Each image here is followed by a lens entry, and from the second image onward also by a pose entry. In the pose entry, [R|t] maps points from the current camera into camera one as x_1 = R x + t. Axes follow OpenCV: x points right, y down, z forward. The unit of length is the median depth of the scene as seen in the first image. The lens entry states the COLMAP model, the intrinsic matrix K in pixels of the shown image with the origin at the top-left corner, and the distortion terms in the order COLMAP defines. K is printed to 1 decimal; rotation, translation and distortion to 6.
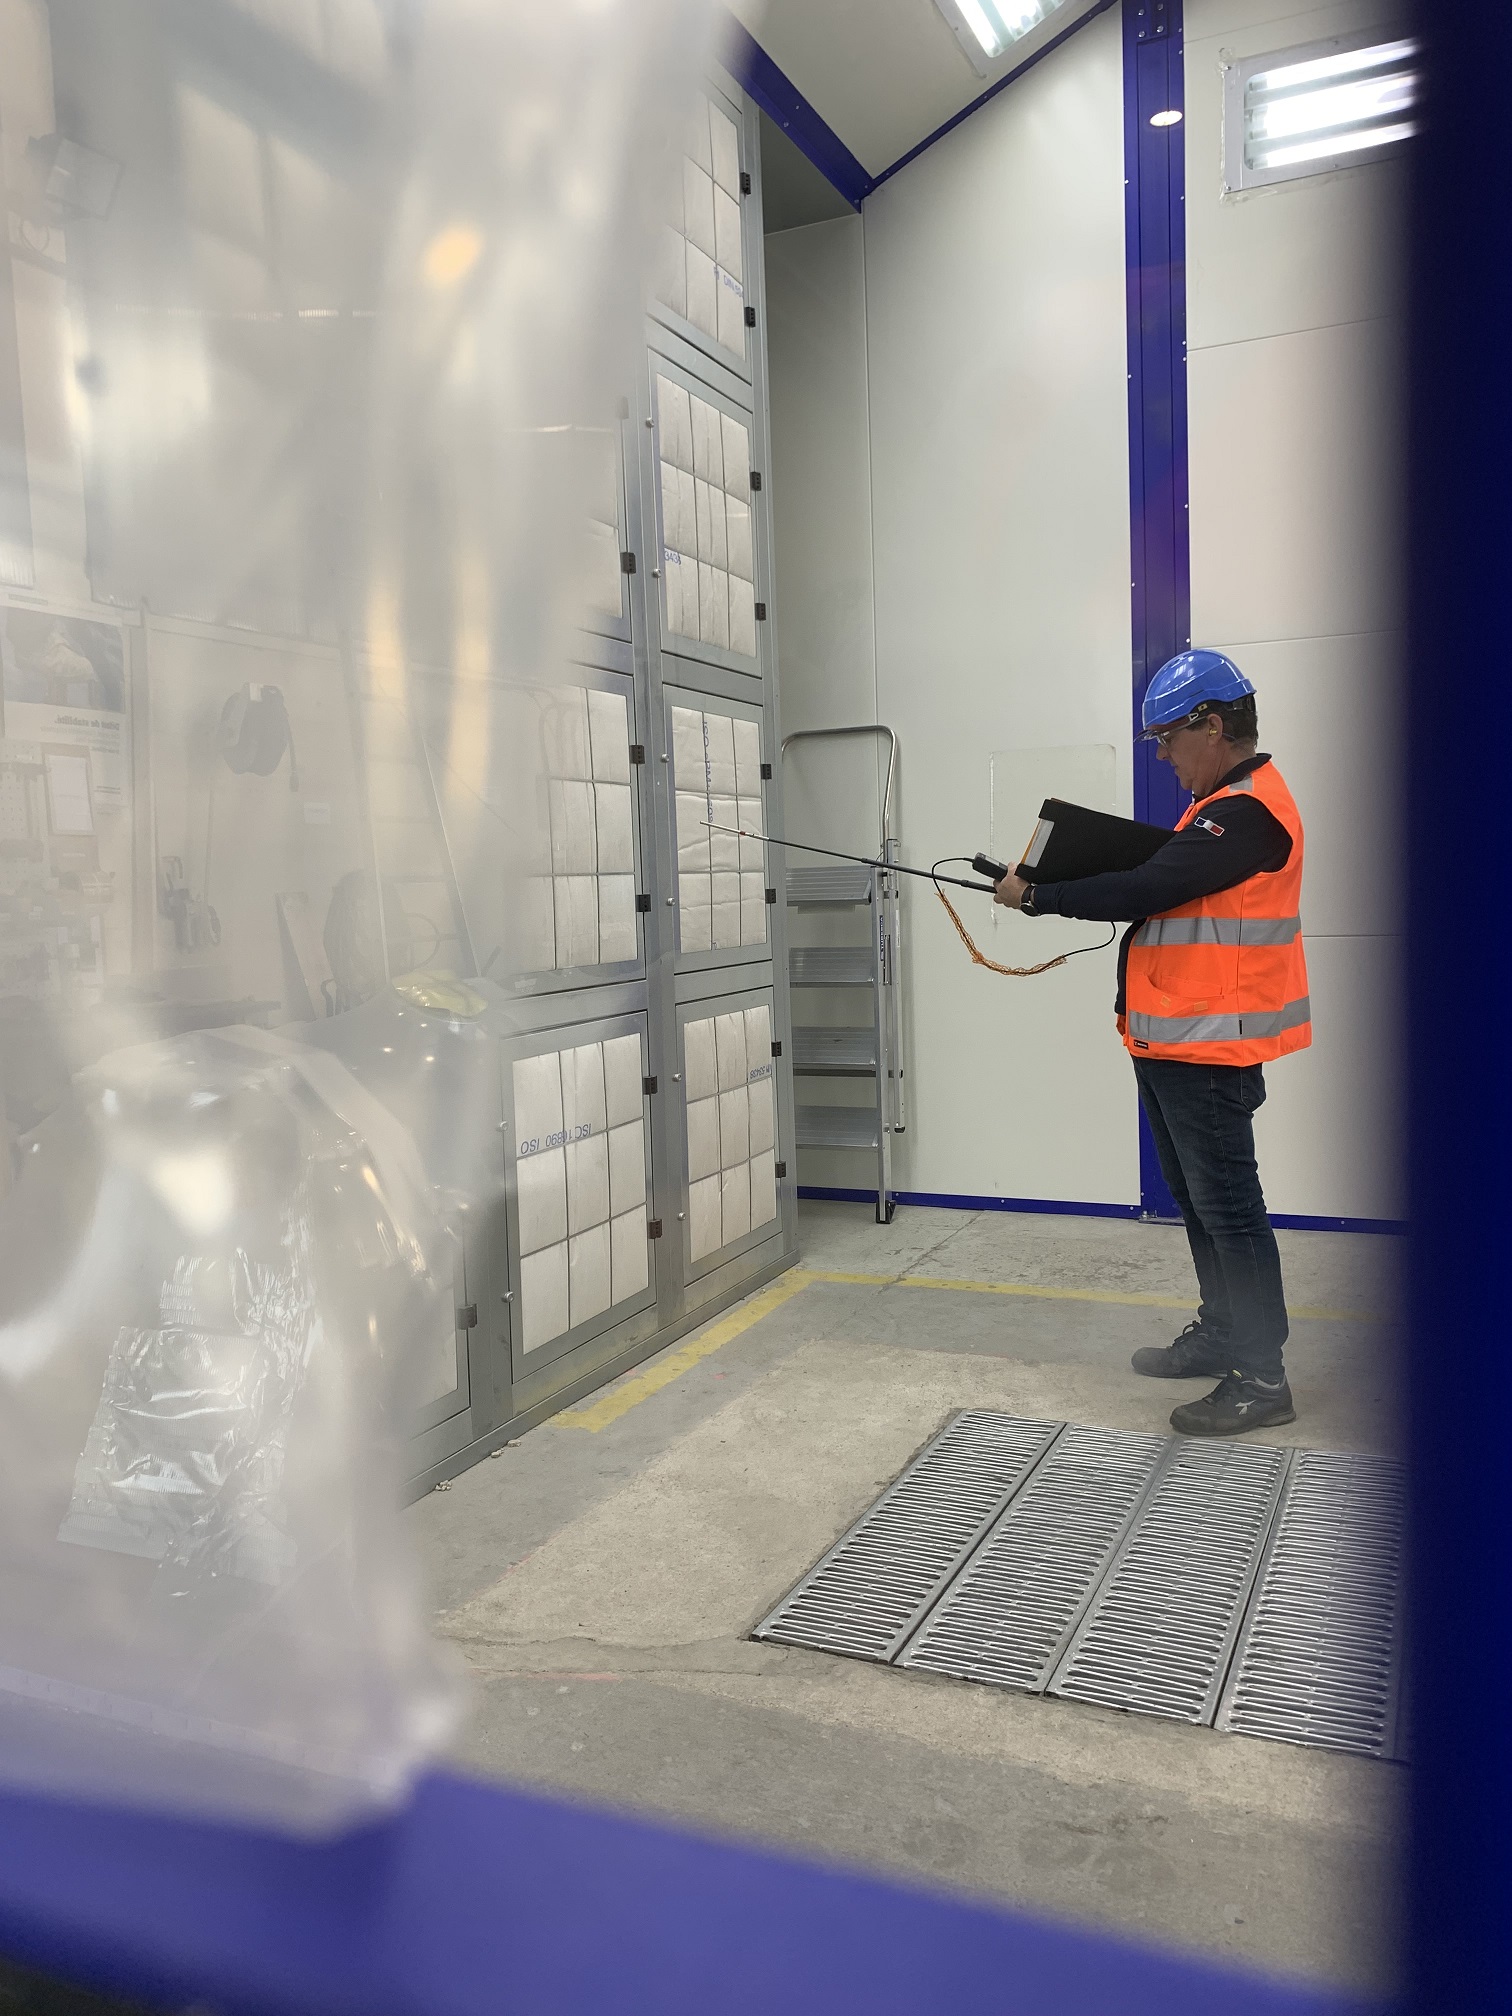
lens RADIAL K [[1544.0, 0, 756.0], [0, 1544.0, 1008.0], [0, 0, 1]] dist [-0.001392, -0.001693]
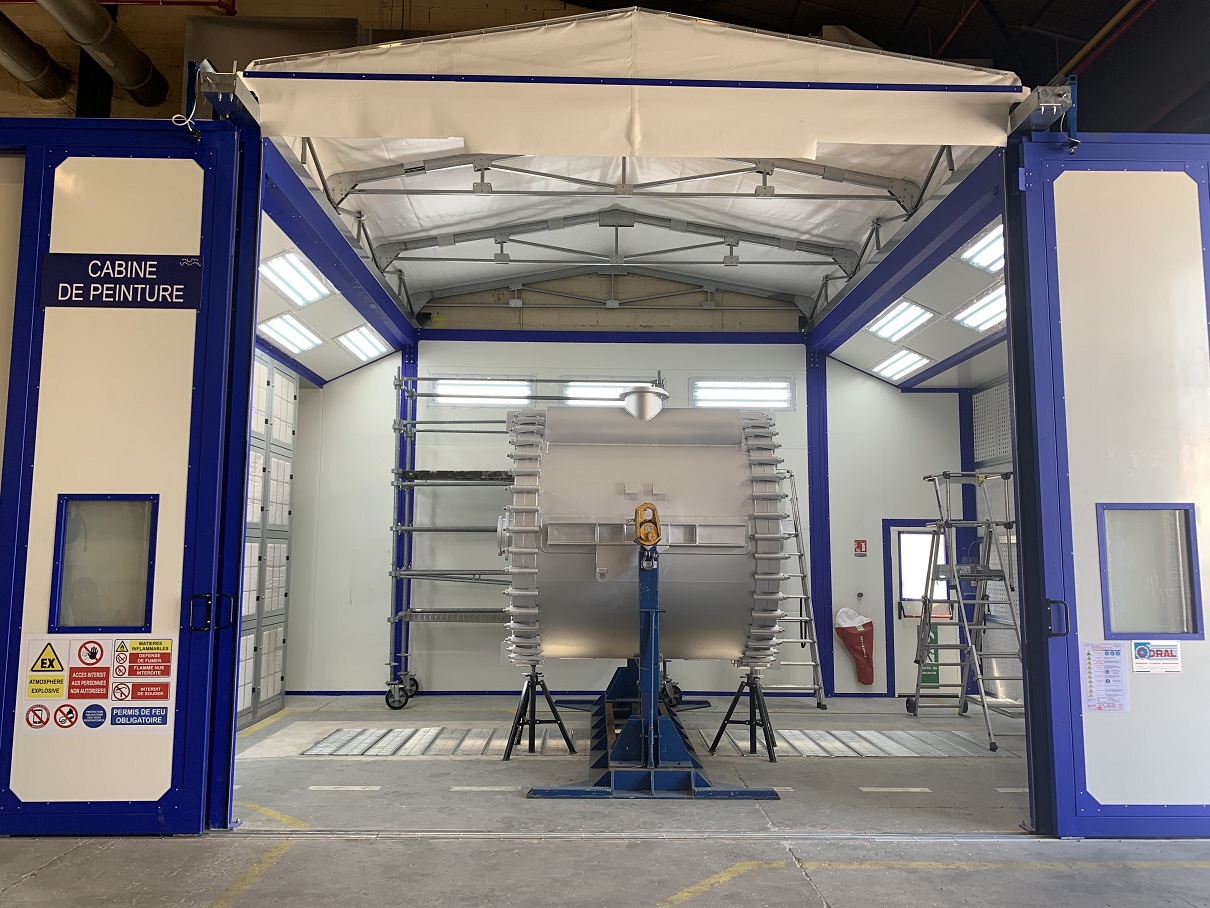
lens RADIAL K [[914.8, 0, 604.0], [0, 914.8, 438.1], [0, 0, 1]] dist [0.054451, 0.000467]
pose [[0.902218, 0.082785, 0.423260, -0.257168], [0.007060, 0.978437, -0.206422, 0.016829], [-0.431222, 0.189226, 0.882180, -1.222374]]
